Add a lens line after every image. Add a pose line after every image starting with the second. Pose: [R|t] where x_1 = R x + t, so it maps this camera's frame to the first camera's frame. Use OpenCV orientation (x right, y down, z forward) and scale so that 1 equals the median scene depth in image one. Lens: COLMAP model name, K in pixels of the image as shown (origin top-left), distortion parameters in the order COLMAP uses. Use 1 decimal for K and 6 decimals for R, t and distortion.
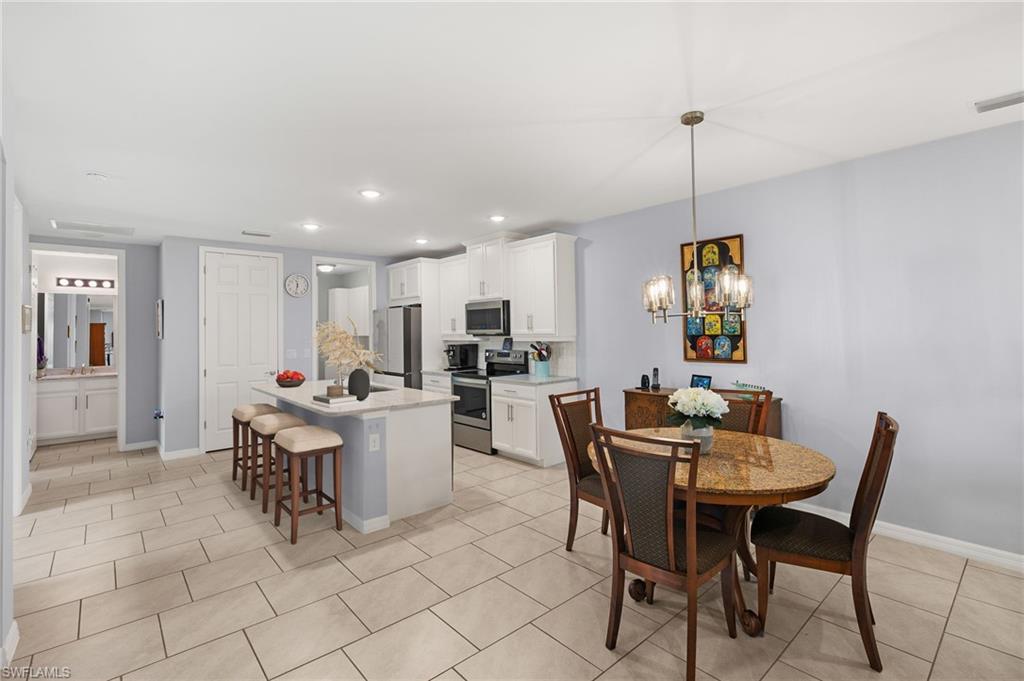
lens RADIAL K [[473.1, 0, 515.5], [0, 473.1, 326.4], [0, 0, 1]] dist [-0.002512, -0.000224]
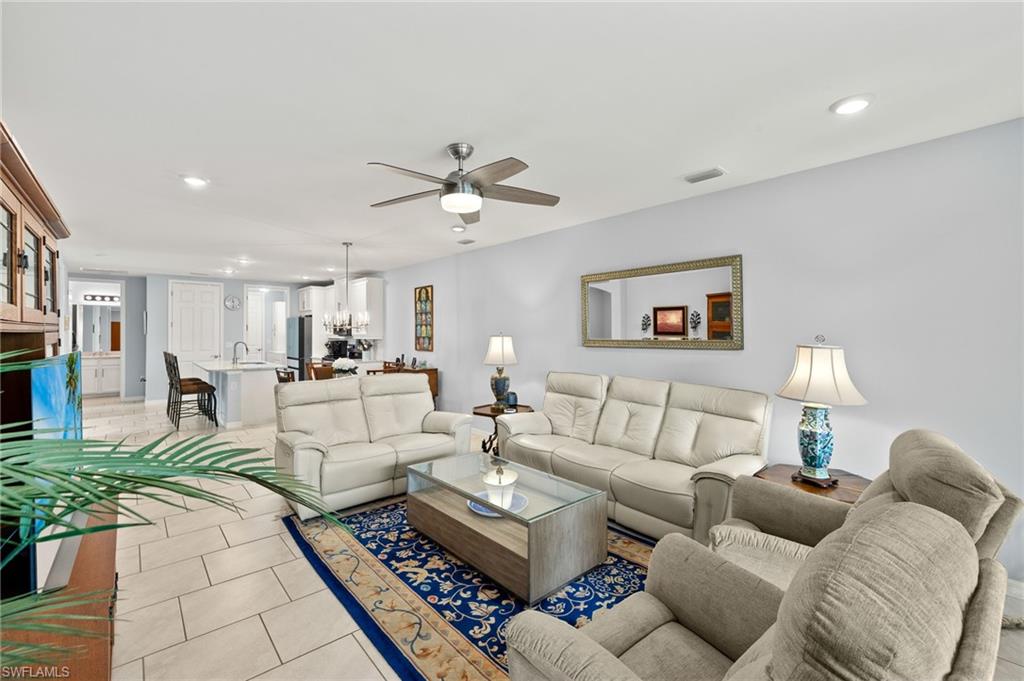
lens RADIAL K [[436.7, 0, 511.0], [0, 436.7, 333.9], [0, 0, 1]] dist [-0.001790, -0.000157]
pose [[0.999838, 0.016344, -0.007478, 0.754990], [-0.016249, 0.999789, 0.012577, -0.020521], [0.007682, -0.012453, 0.999893, -0.725765]]
